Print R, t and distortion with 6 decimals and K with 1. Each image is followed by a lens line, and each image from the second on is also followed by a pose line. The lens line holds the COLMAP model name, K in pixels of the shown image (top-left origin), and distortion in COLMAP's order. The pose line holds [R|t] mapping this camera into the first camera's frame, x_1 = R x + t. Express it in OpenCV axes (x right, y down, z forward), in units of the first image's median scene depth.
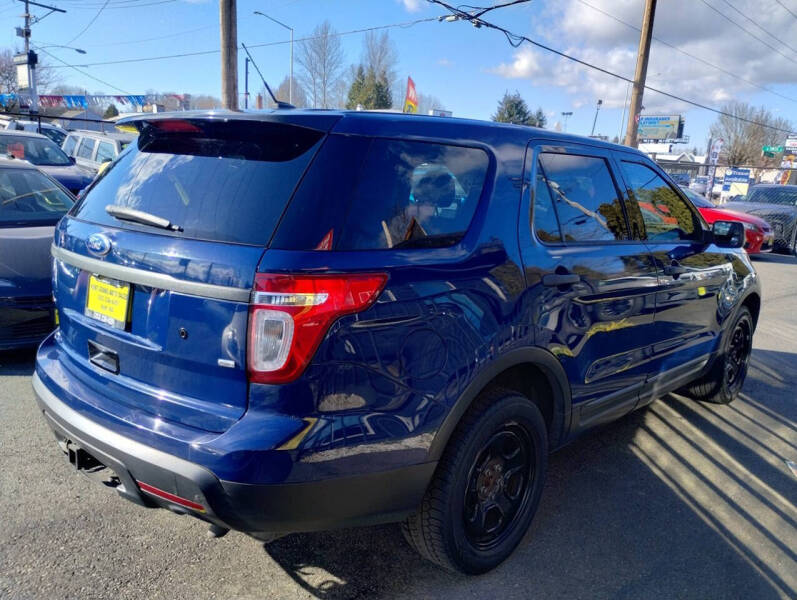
lens RADIAL K [[672.6, 0, 413.1], [0, 672.6, 298.4], [0, 0, 1]] dist [0.045712, -0.039568]
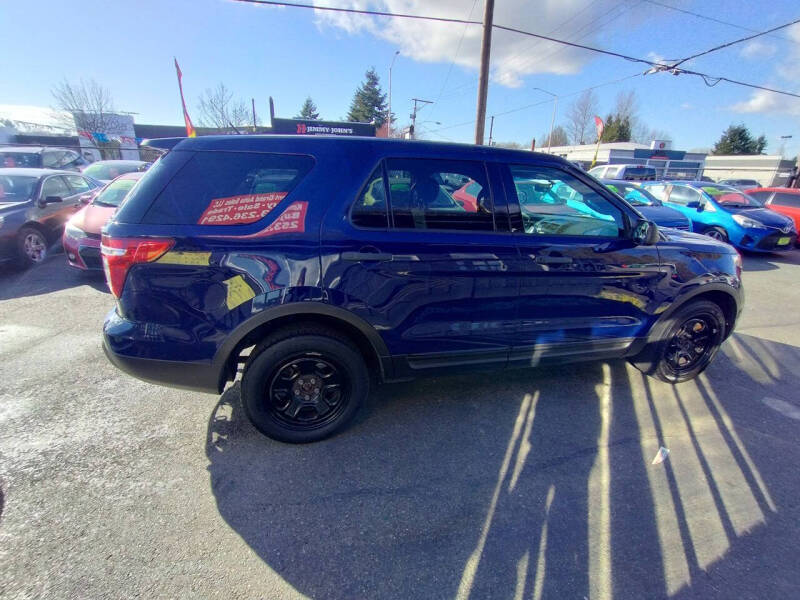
lens RADIAL K [[364.1, 0, 401.9], [0, 364.1, 297.1], [0, 0, 1]] dist [-0.003687, 0.000367]
pose [[0.842970, 0.147895, -0.517231, 0.602514], [-0.089518, 0.986626, 0.136219, -0.047209], [0.530460, -0.068527, 0.844936, 0.404609]]
